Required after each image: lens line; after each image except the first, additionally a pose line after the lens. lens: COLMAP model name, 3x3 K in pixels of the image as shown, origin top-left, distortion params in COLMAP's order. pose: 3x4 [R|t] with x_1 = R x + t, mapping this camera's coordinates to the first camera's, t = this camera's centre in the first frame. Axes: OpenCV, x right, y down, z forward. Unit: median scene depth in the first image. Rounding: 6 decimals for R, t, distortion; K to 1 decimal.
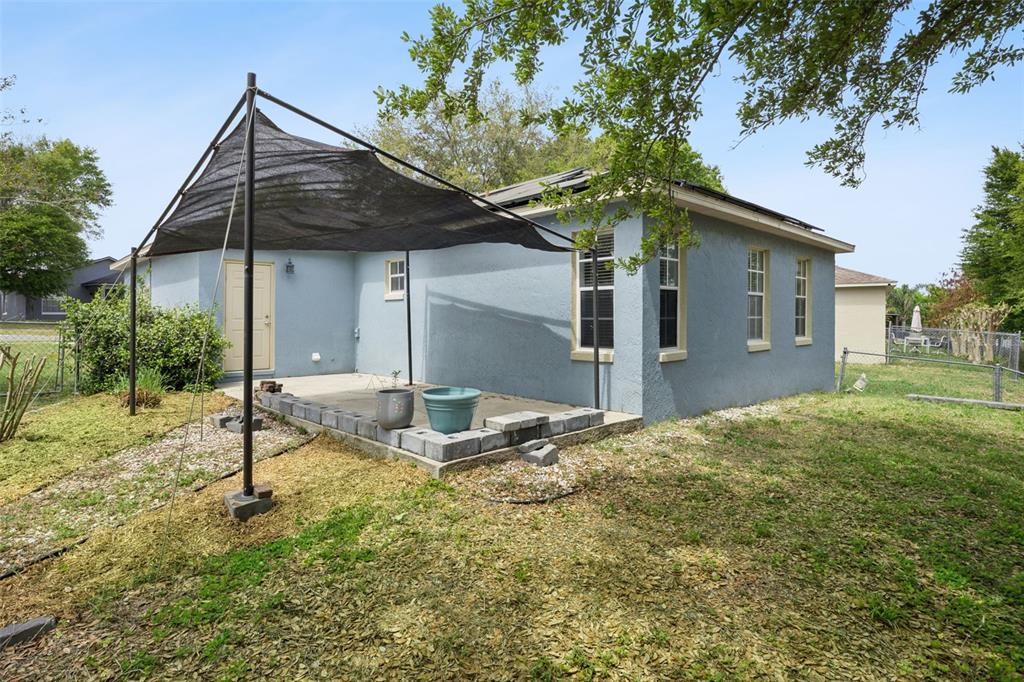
lens RADIAL K [[501.4, 0, 512.2], [0, 501.4, 302.4], [0, 0, 1]] dist [-0.015907, -0.000147]
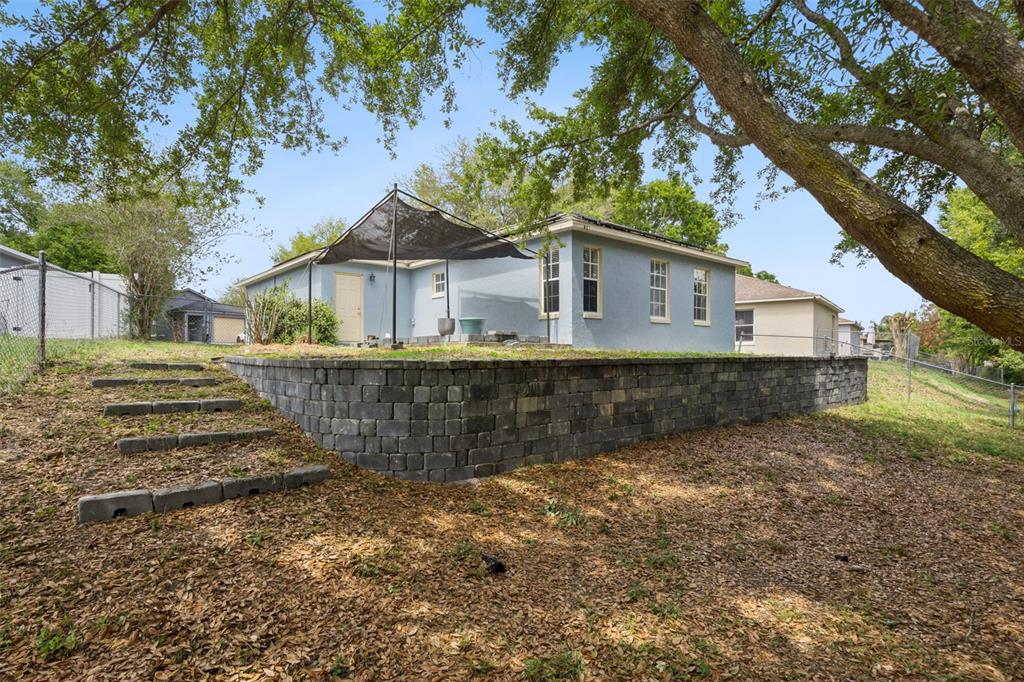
lens RADIAL K [[448.4, 0, 506.2], [0, 448.4, 322.2], [0, 0, 1]] dist [-0.012031, -0.000388]
pose [[0.998443, 0.000394, -0.055780, 0.090680], [-0.001162, 0.999905, -0.013724, 0.144980], [0.055769, 0.013767, 0.998349, -0.629293]]
